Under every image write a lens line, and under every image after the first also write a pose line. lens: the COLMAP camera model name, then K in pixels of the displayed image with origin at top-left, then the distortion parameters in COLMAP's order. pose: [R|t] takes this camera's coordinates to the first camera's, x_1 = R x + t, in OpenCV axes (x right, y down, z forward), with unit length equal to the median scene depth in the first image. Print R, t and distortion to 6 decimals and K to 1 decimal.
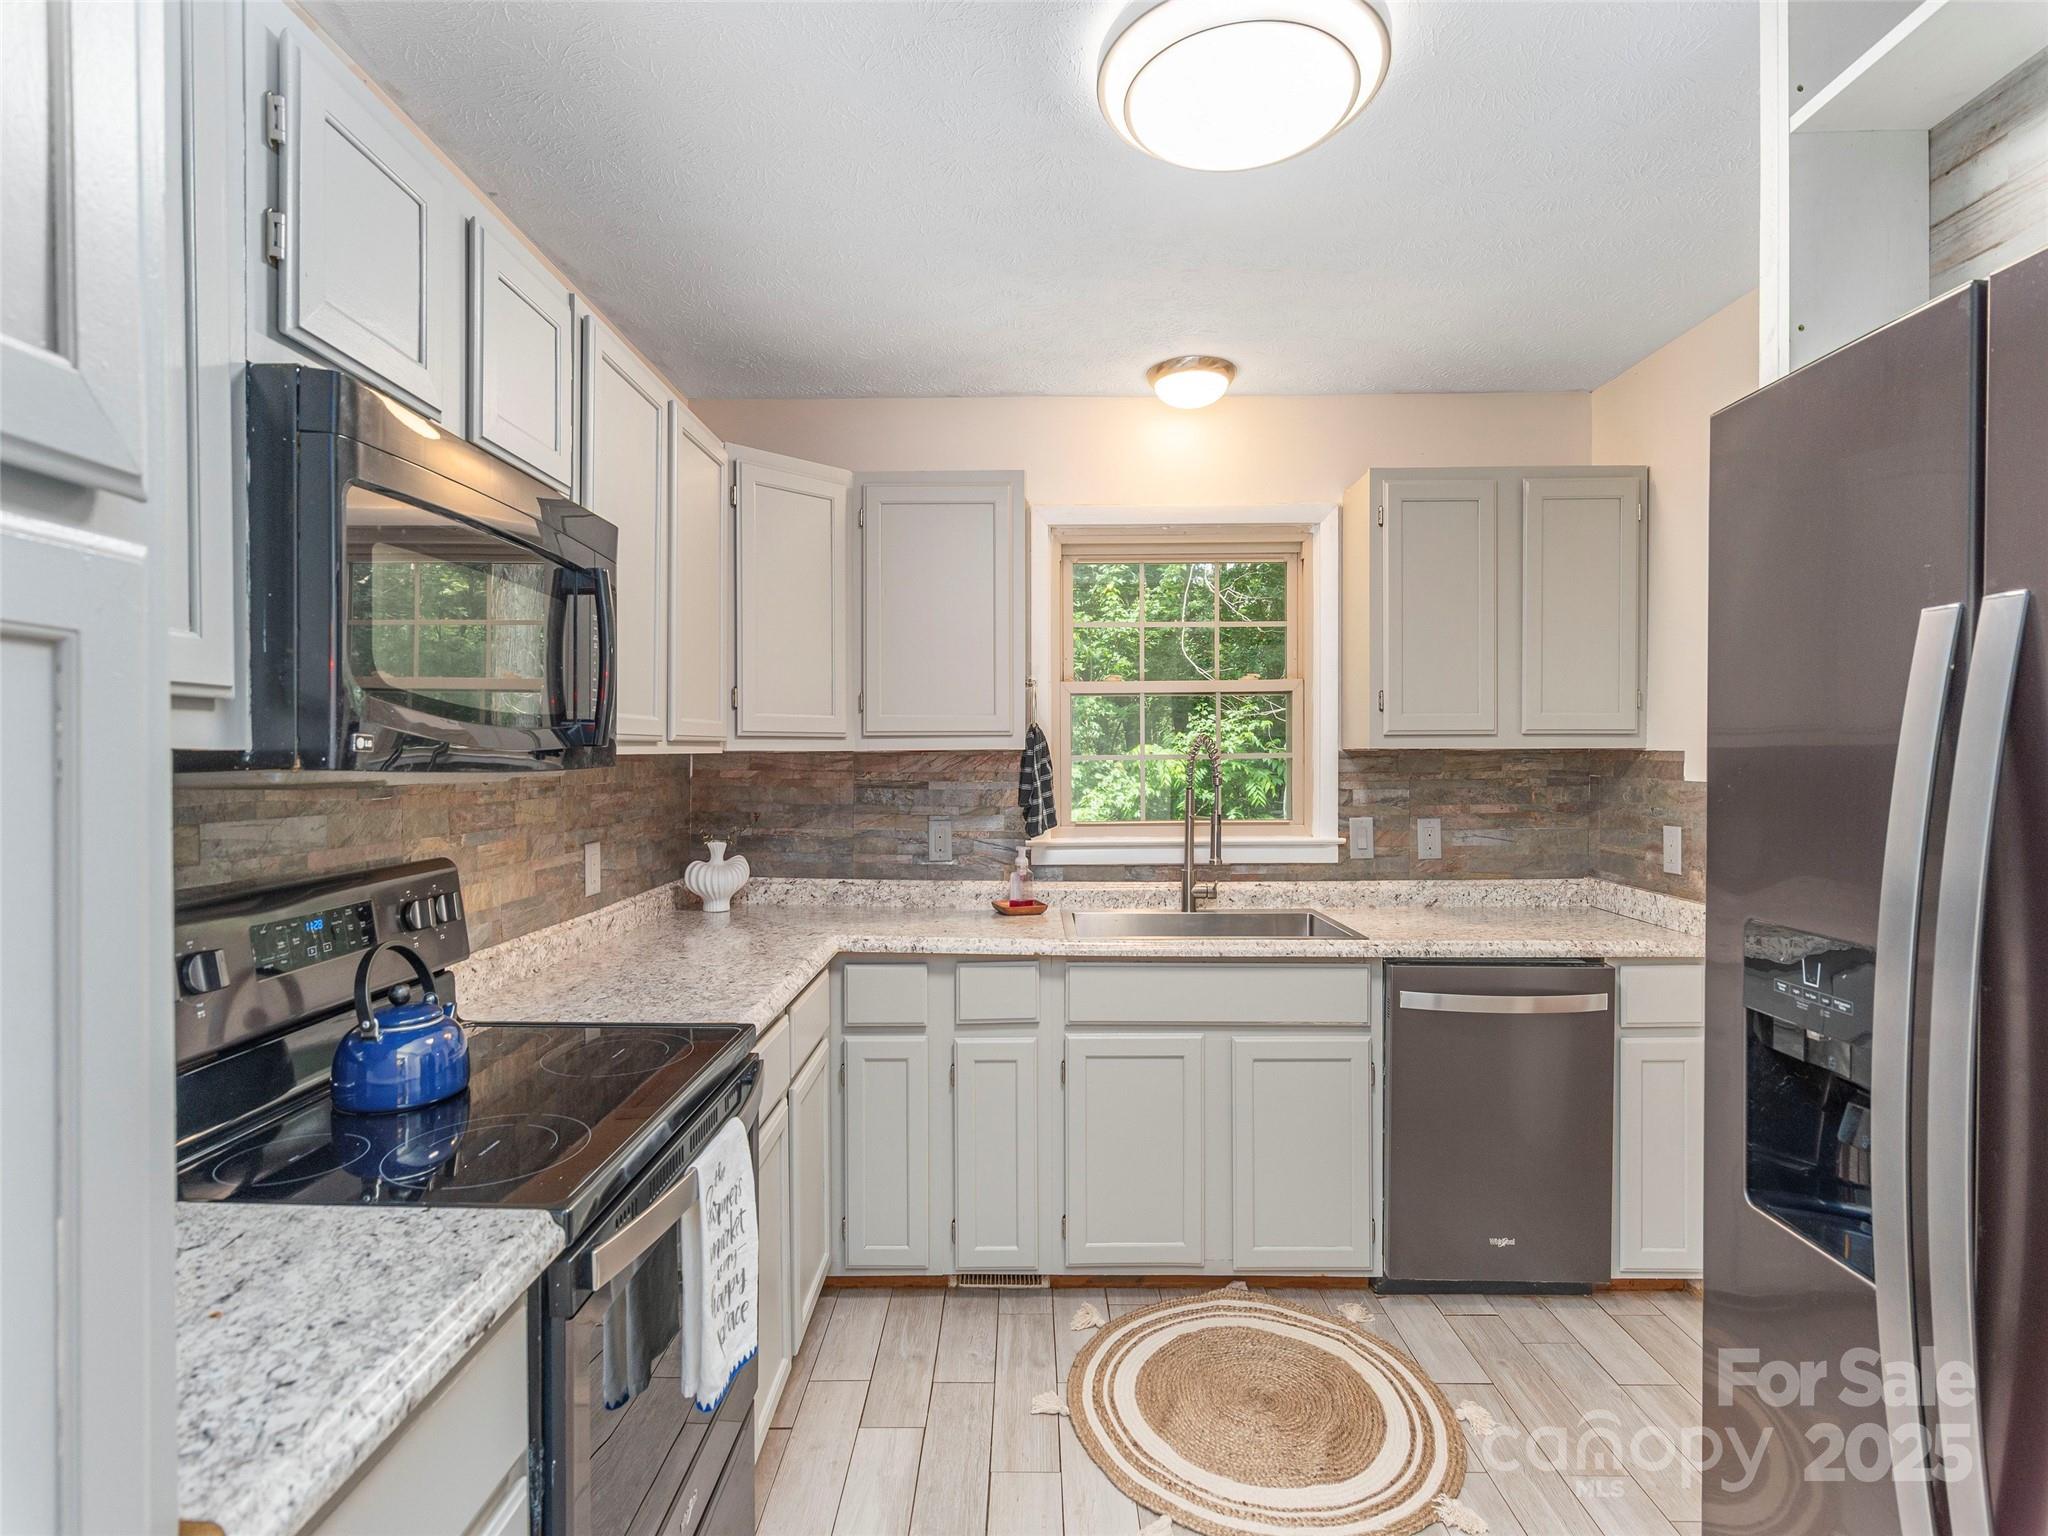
lens RADIAL K [[1003.1, 0, 1017.7], [0, 1003.1, 760.0], [0, 0, 1]] dist [-0.000917, 0.000819]
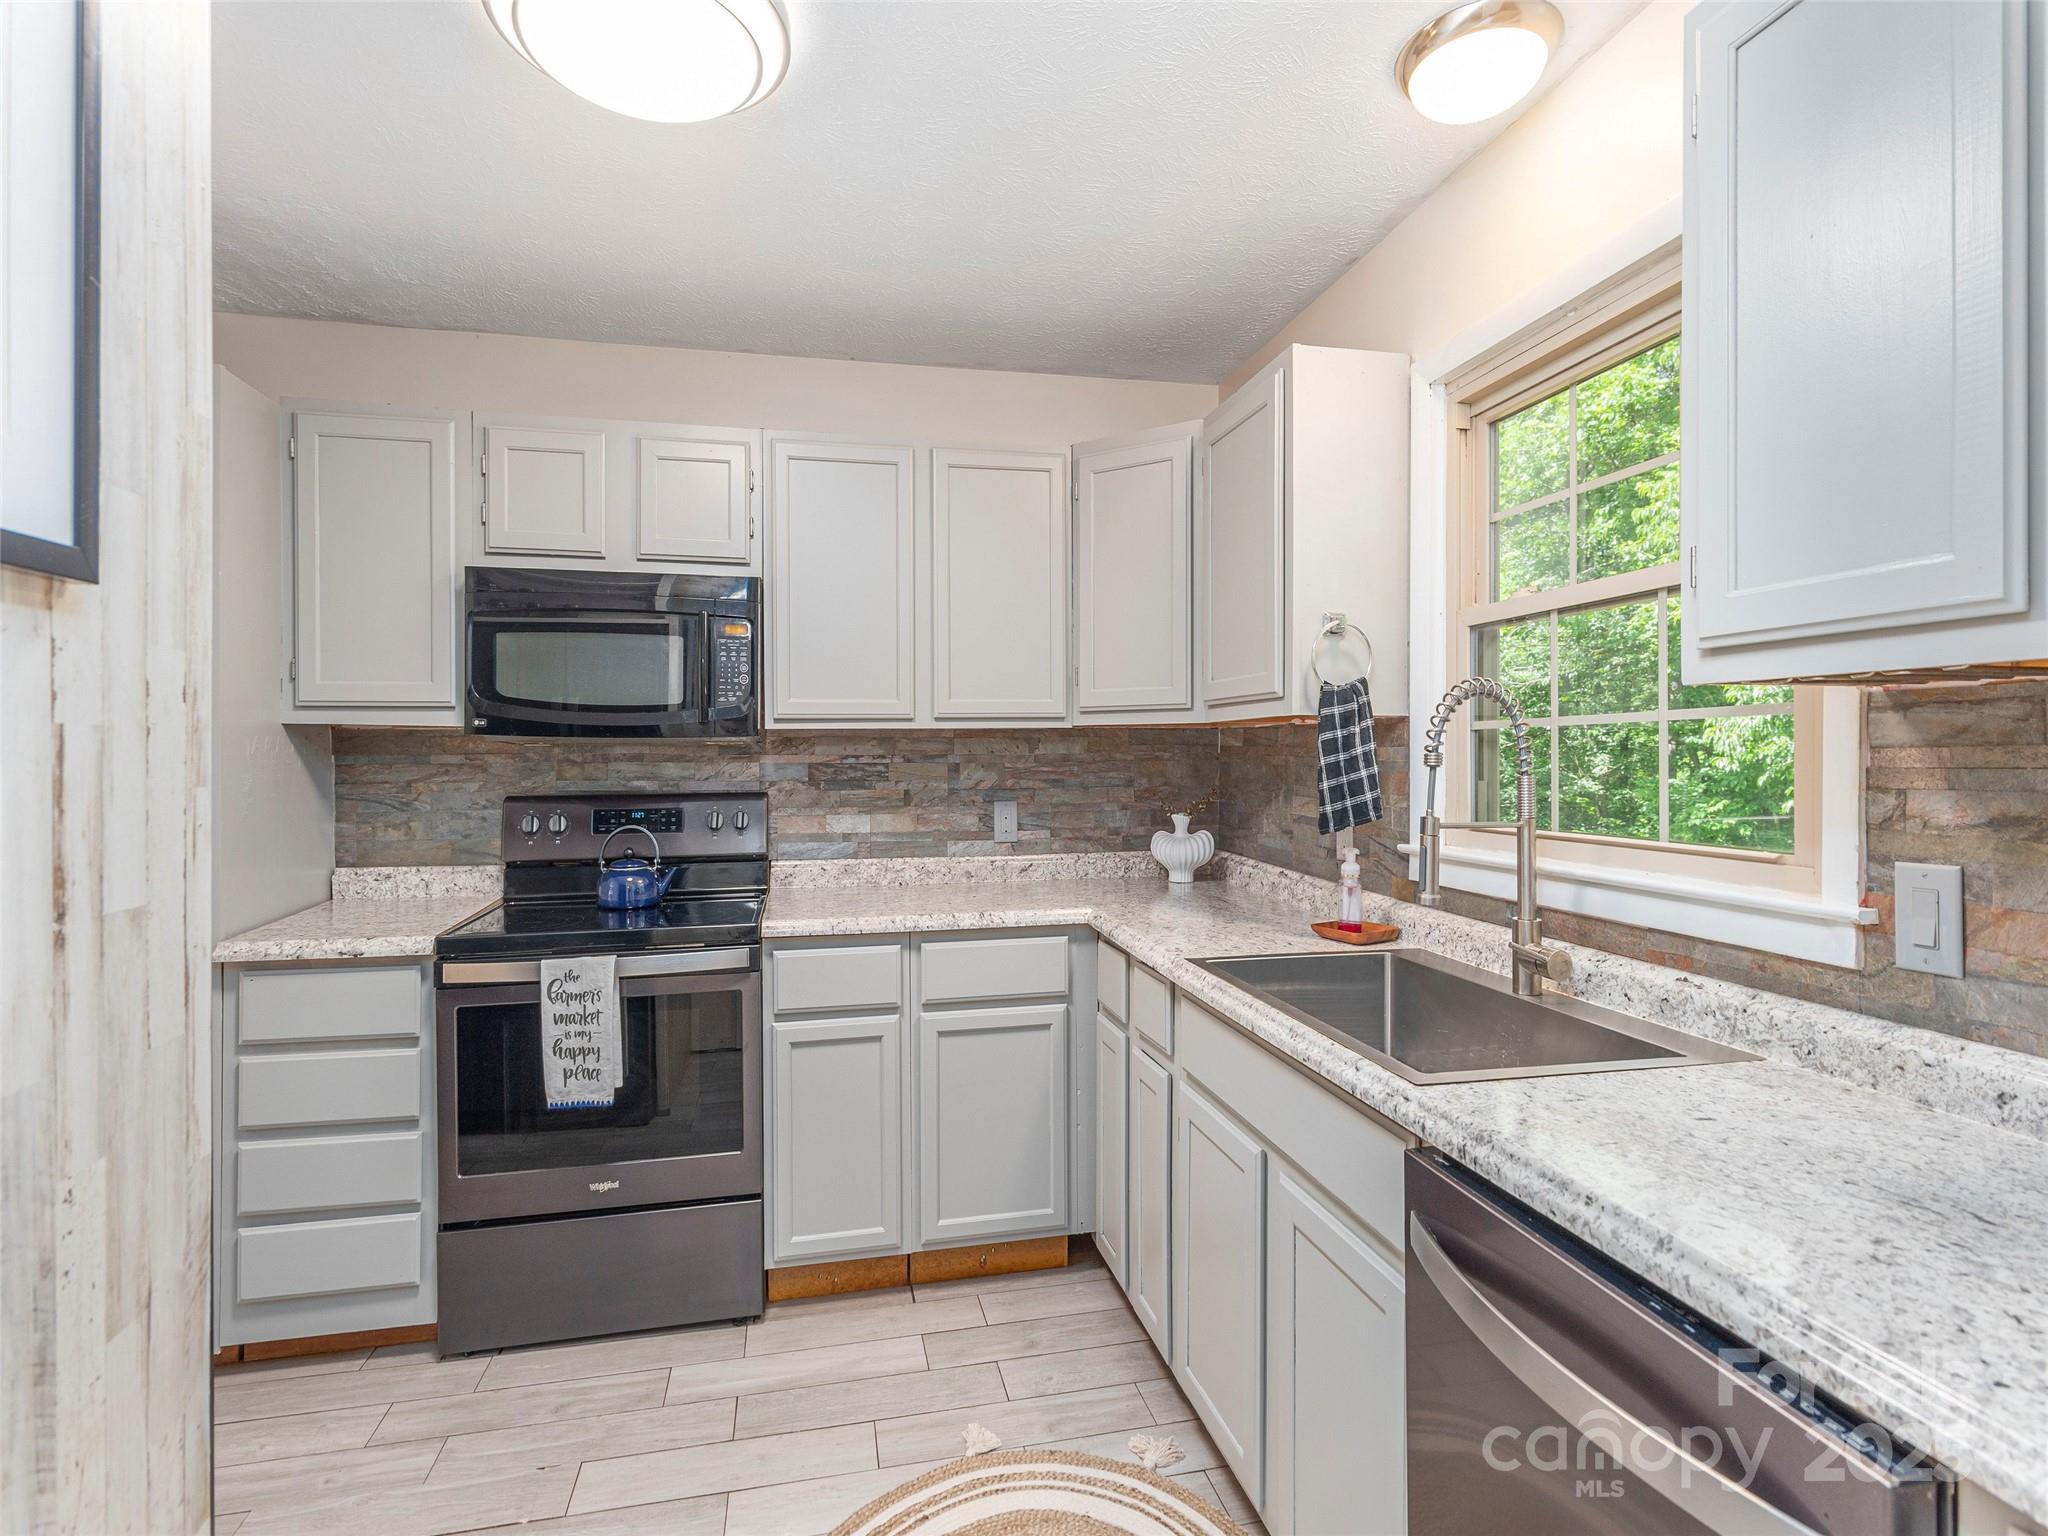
lens RADIAL K [[1012.7, 0, 1023.2], [0, 1012.7, 749.8], [0, 0, 1]] dist [0.000037, 0.000119]
pose [[0.217352, -0.000841, -0.976093, 0.680227], [-0.002097, 0.999997, -0.001328, 0.016492], [0.976091, 0.002335, 0.217350, 0.616322]]
